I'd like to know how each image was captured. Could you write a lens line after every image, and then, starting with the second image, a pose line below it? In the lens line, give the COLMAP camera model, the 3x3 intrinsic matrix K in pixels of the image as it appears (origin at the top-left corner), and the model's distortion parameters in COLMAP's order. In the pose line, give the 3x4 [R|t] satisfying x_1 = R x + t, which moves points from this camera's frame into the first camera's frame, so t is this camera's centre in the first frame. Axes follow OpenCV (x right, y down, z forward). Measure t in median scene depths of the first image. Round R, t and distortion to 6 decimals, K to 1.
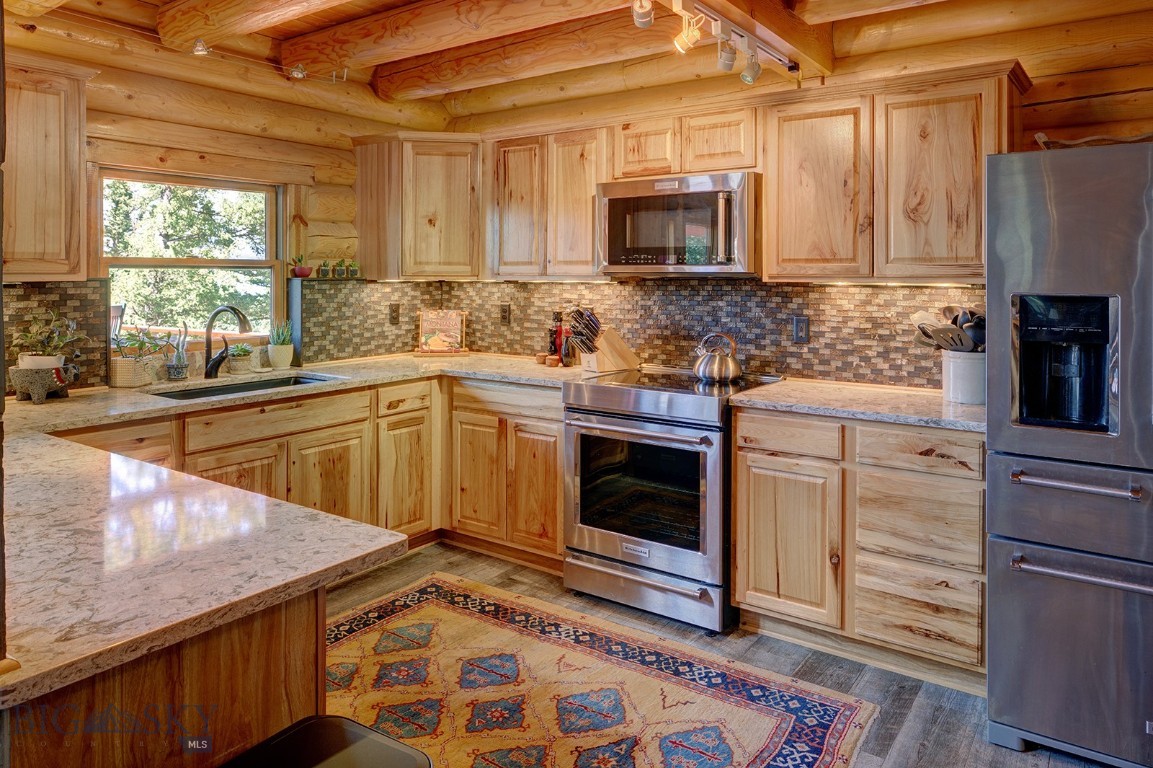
lens RADIAL K [[778.8, 0, 583.2], [0, 778.8, 271.0], [0, 0, 1]] dist [-0.009985, 0.001963]
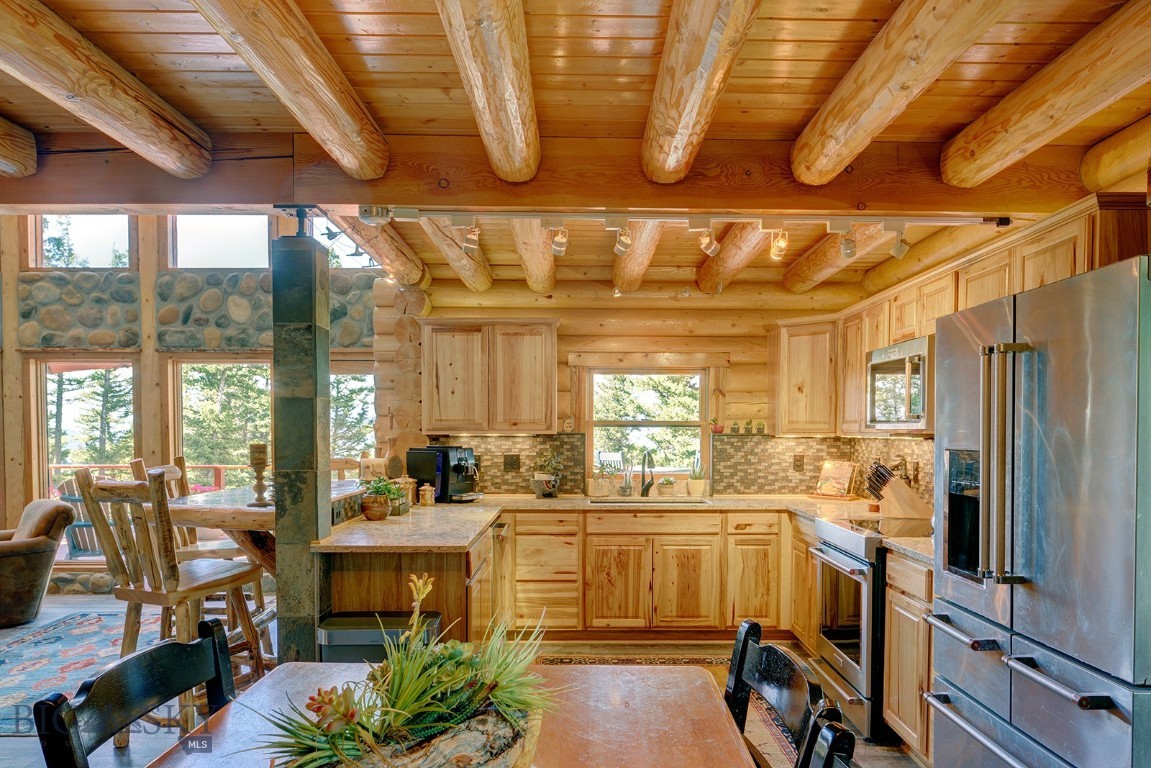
lens RADIAL K [[777.5, 0, 585.8], [0, 777.5, 451.1], [0, 0, 1]] dist [-0.009985, 0.001963]
pose [[0.582428, 0.021907, -0.812587, 0.641113], [0.000529, 0.999626, 0.027329, 0.001951], [0.812882, -0.016347, 0.582199, -0.009488]]
